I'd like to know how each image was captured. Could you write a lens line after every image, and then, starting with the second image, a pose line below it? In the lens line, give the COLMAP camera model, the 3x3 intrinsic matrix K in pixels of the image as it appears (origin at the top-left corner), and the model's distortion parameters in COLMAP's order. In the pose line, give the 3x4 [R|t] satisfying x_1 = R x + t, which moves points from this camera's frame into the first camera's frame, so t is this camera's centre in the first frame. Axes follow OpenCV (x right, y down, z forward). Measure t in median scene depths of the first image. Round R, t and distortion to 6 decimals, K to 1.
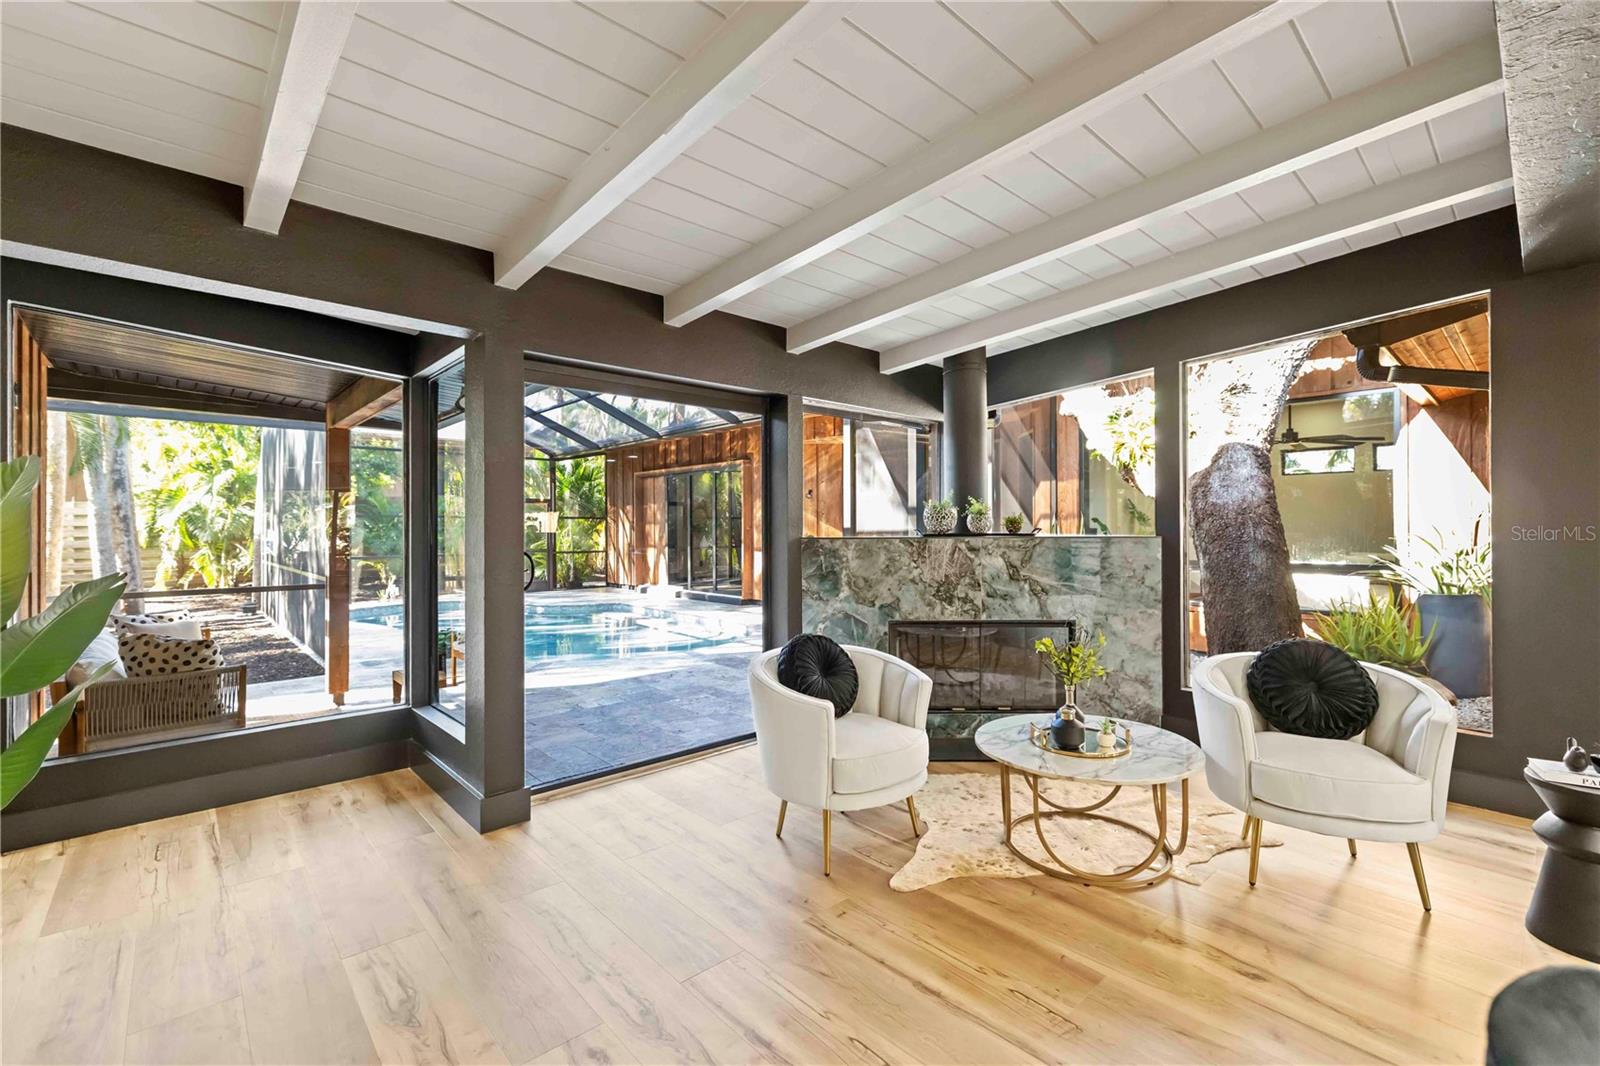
lens RADIAL K [[693.1, 0, 794.5], [0, 693.1, 527.6], [0, 0, 1]] dist [-0.000931, 0.001644]
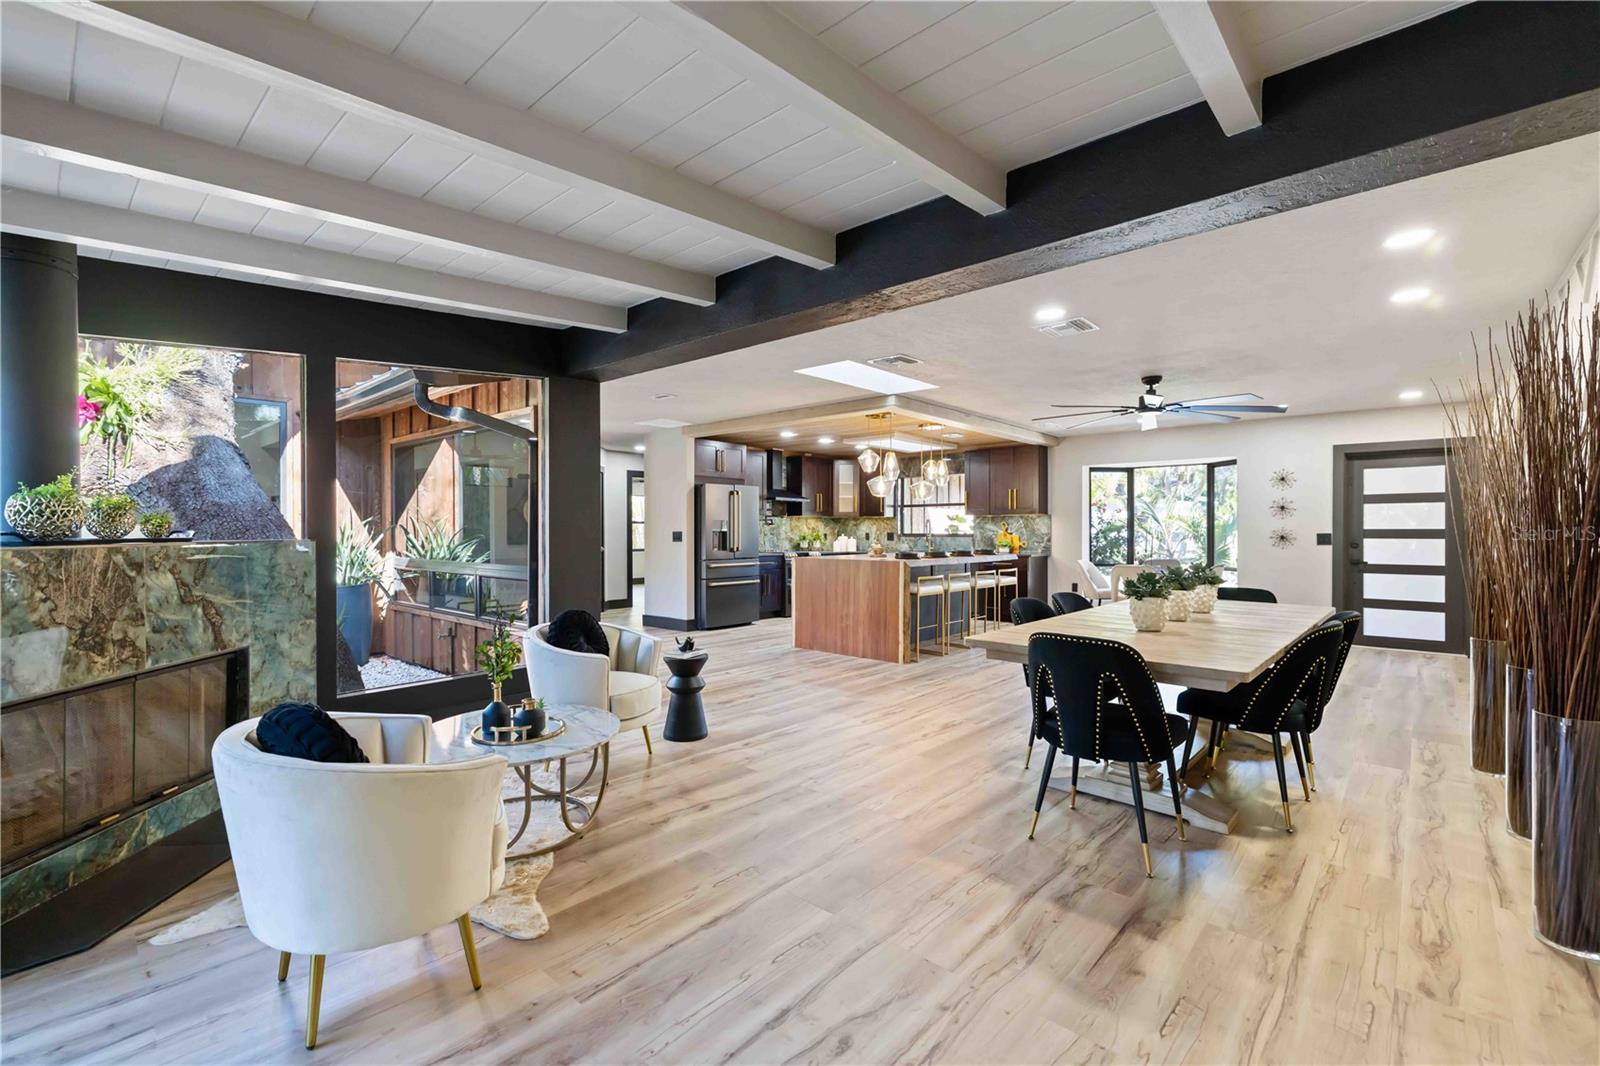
lens RADIAL K [[693.1, 0, 800.9], [0, 693.1, 531.4], [0, 0, 1]] dist [-0.000931, 0.001644]
pose [[-0.106344, 0.000178, 0.994329, -0.457003], [0.000853, 1.000000, -0.000088, 0.002262], [-0.994329, 0.000839, -0.106345, 0.449230]]
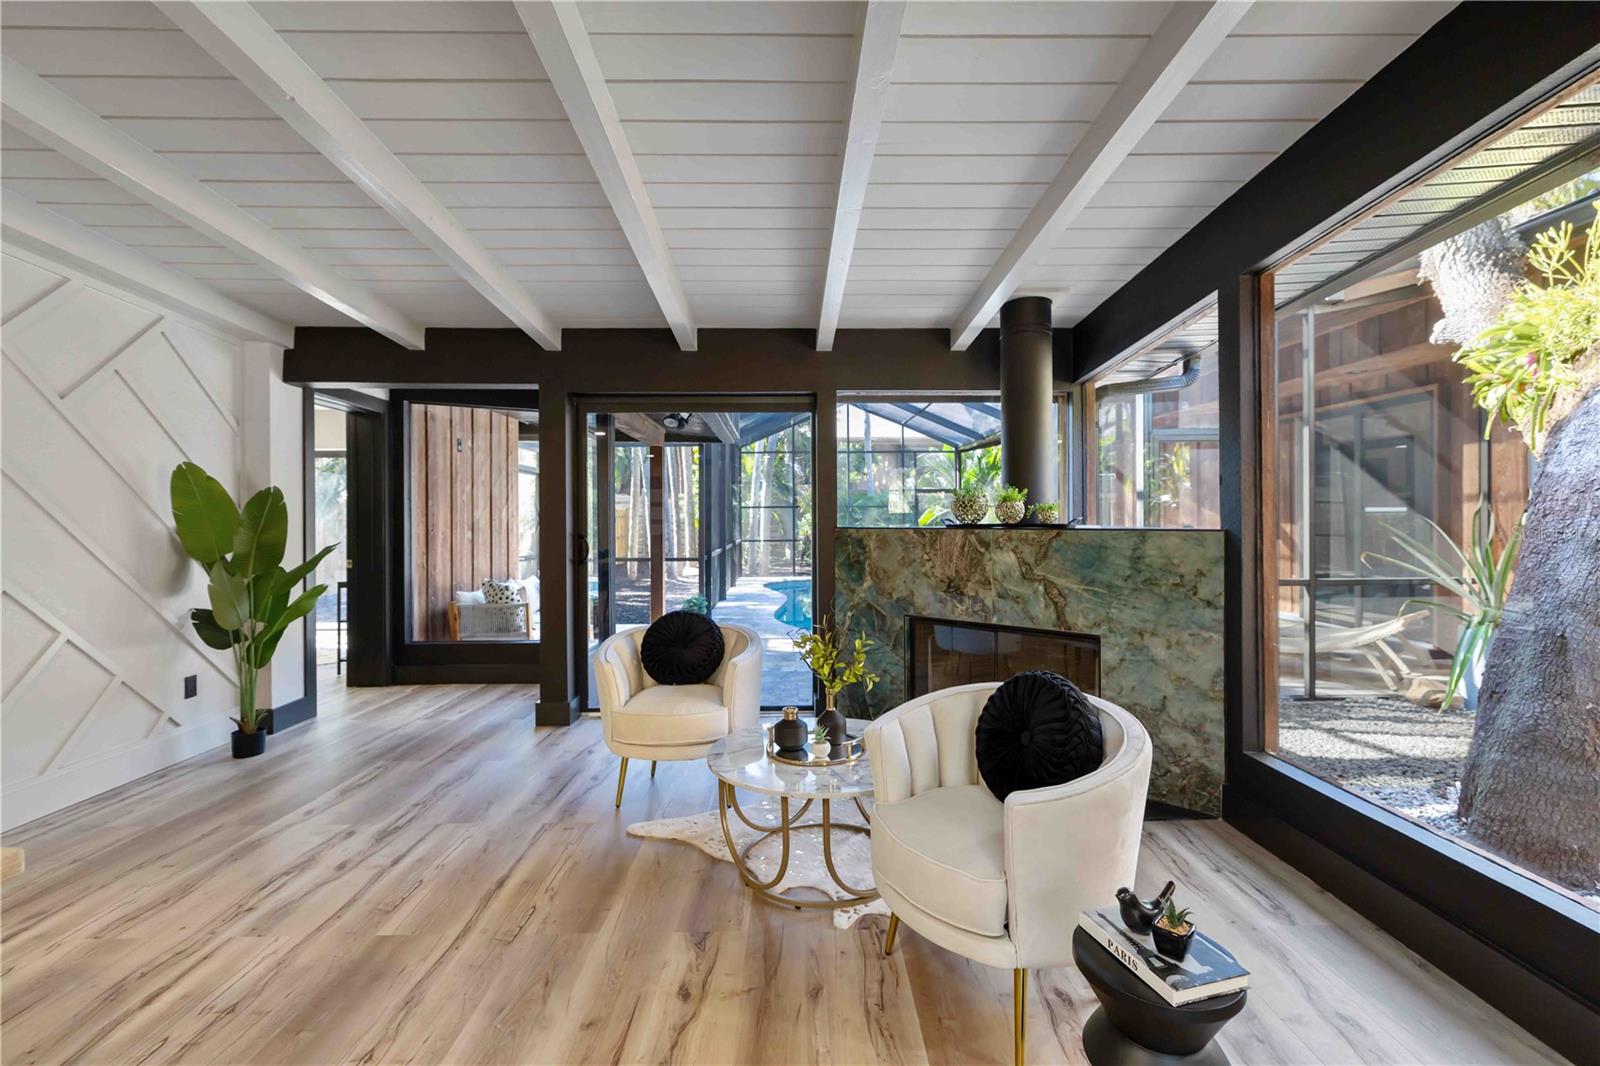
lens RADIAL K [[693.1, 0, 799.5], [0, 693.1, 521.6], [0, 0, 1]] dist [-0.000931, 0.001644]
pose [[0.751545, 0.003145, -0.659674, 0.663432], [0.002285, 0.999970, 0.007371, -0.001568], [0.659677, -0.007047, 0.751516, 0.188432]]
